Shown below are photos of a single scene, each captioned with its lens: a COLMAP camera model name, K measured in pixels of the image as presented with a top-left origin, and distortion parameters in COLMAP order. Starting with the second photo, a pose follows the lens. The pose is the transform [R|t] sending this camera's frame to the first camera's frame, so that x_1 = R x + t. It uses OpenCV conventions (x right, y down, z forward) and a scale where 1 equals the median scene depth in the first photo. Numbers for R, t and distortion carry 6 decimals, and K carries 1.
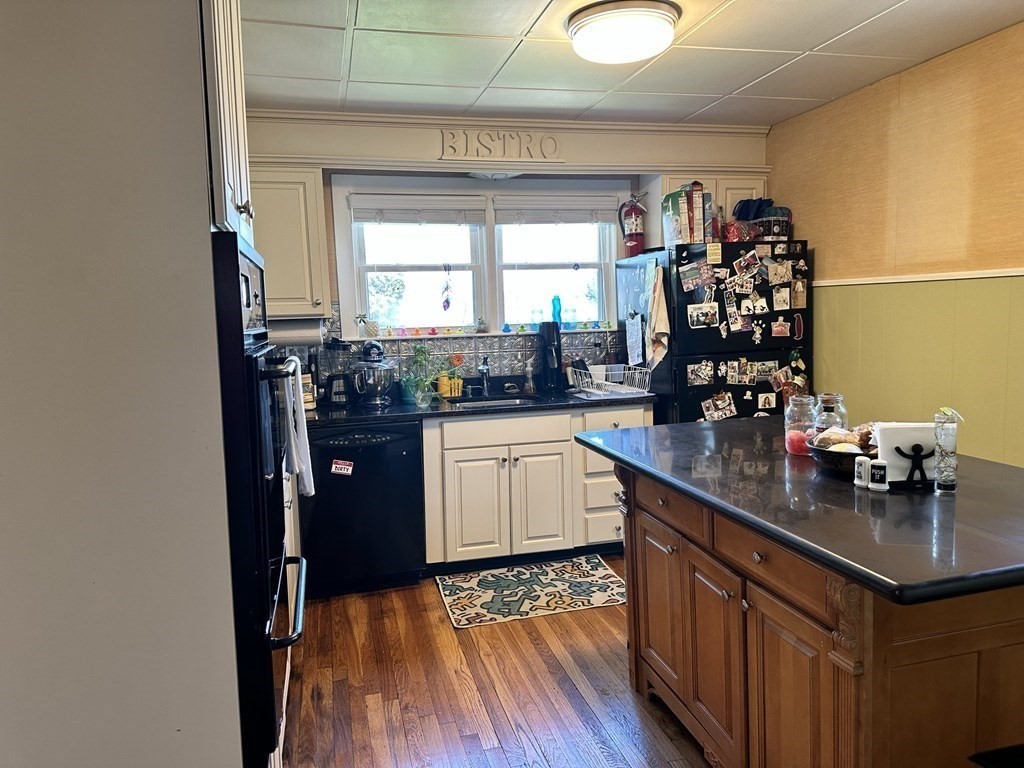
lens RADIAL K [[717.3, 0, 505.7], [0, 717.3, 379.9], [0, 0, 1]] dist [0.040903, -0.030486]
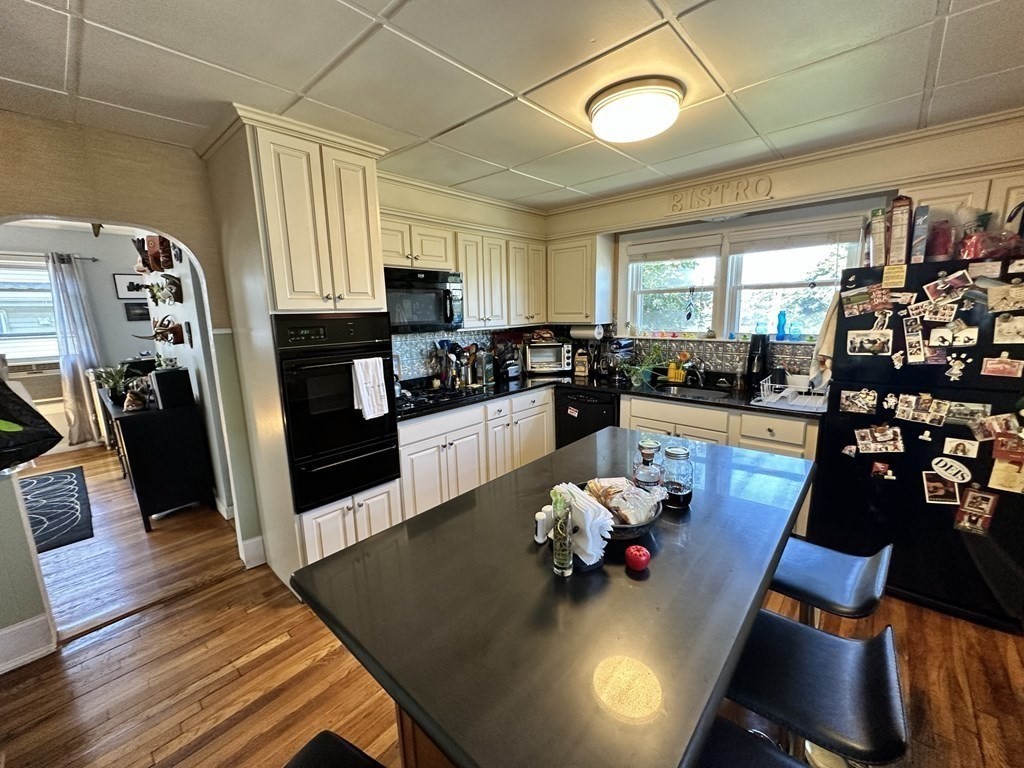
lens RADIAL K [[415.9, 0, 507.2], [0, 415.9, 378.9], [0, 0, 1]] dist [-0.004931, -0.001030]
pose [[0.537501, 0.159154, -0.828108, 0.473402], [-0.067339, 0.986993, 0.145982, -0.088574], [0.840570, -0.022701, 0.541227, 0.288623]]
